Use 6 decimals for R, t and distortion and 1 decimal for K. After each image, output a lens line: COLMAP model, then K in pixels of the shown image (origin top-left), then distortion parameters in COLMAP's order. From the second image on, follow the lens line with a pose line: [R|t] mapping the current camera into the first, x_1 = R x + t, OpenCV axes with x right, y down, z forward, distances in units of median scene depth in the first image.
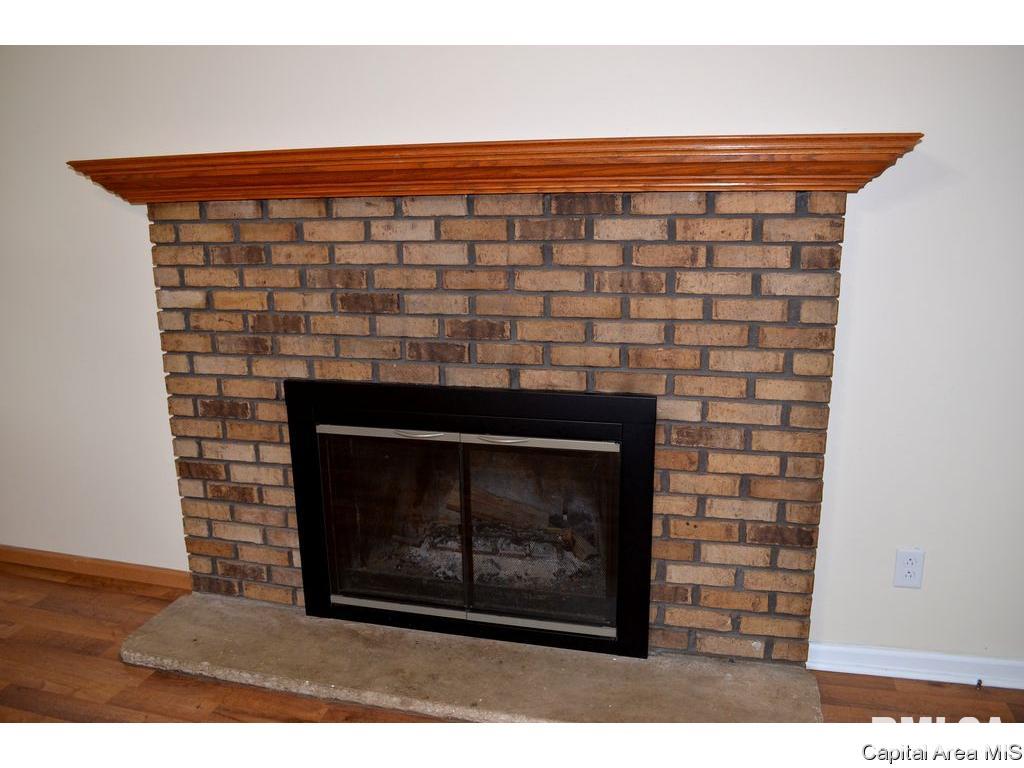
lens RADIAL K [[803.8, 0, 517.0], [0, 803.8, 388.3], [0, 0, 1]] dist [-0.081073, 0.010277]
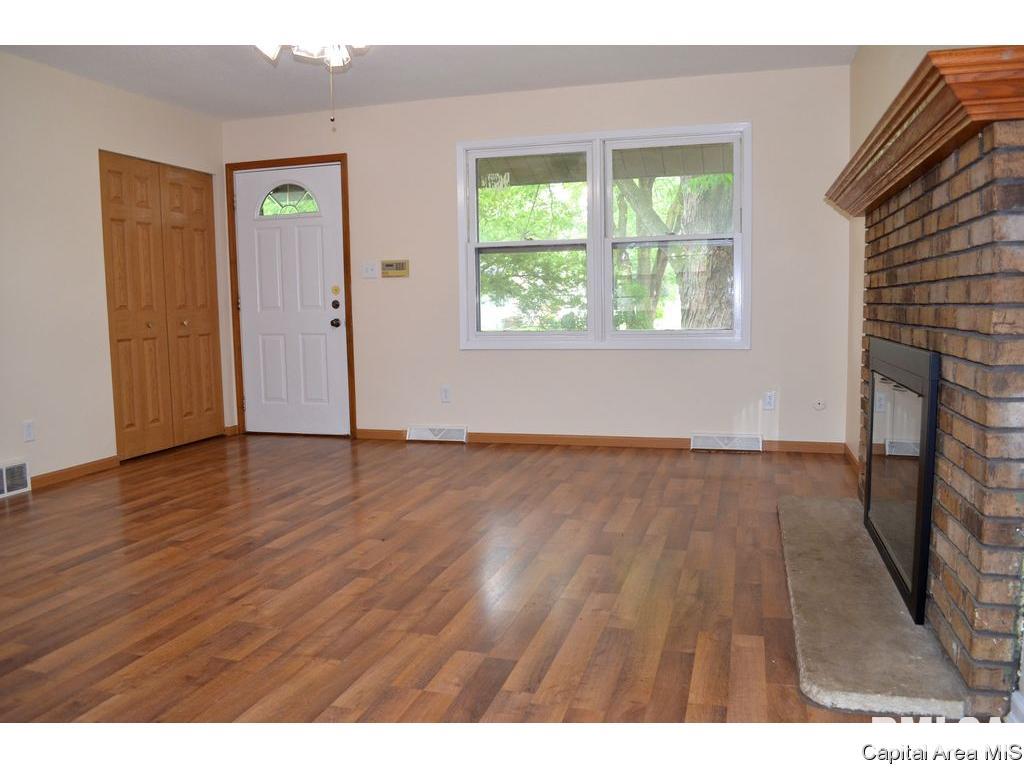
lens RADIAL K [[803.8, 0, 517.0], [0, 803.8, 388.3], [0, 0, 1]] dist [-0.081073, 0.010277]
pose [[-0.025422, 0.119419, -0.992518, 1.146948], [-0.221036, 0.967595, 0.122082, 0.045802], [0.974934, 0.222486, 0.001797, 0.456573]]
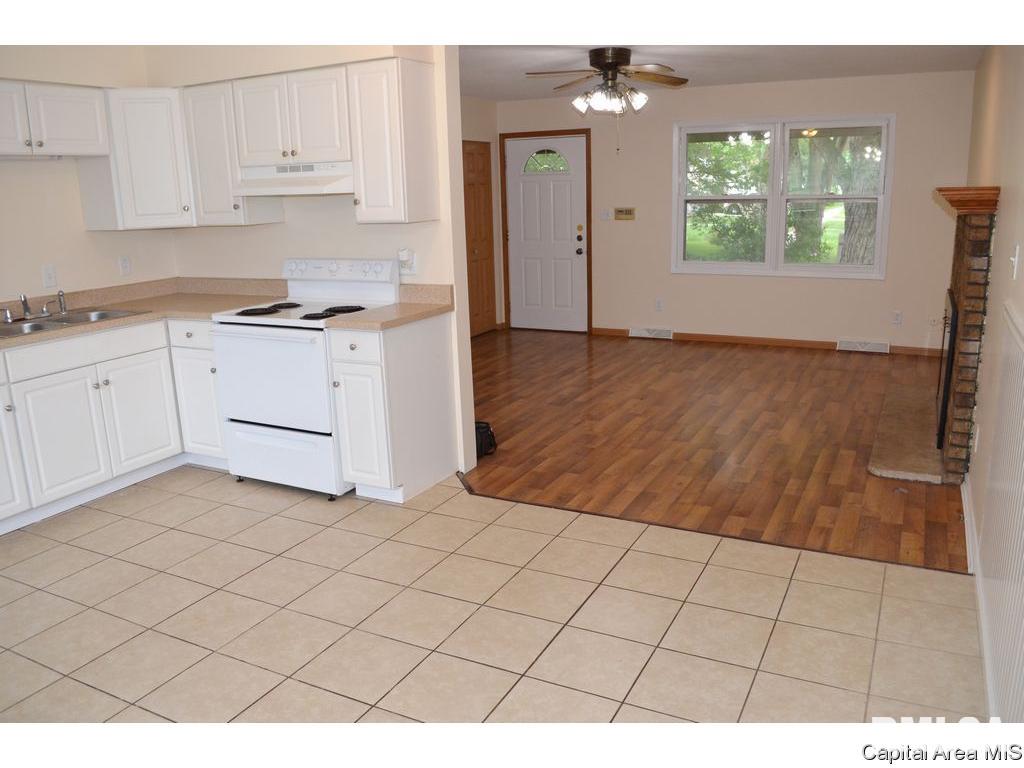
lens RADIAL K [[803.8, 0, 517.0], [0, 803.8, 388.3], [0, 0, 1]] dist [-0.081073, 0.010277]
pose [[-0.217752, 0.254899, -0.942131, 2.235606], [-0.203994, 0.932088, 0.299330, -0.171074], [0.954448, 0.257369, -0.150966, 0.274098]]
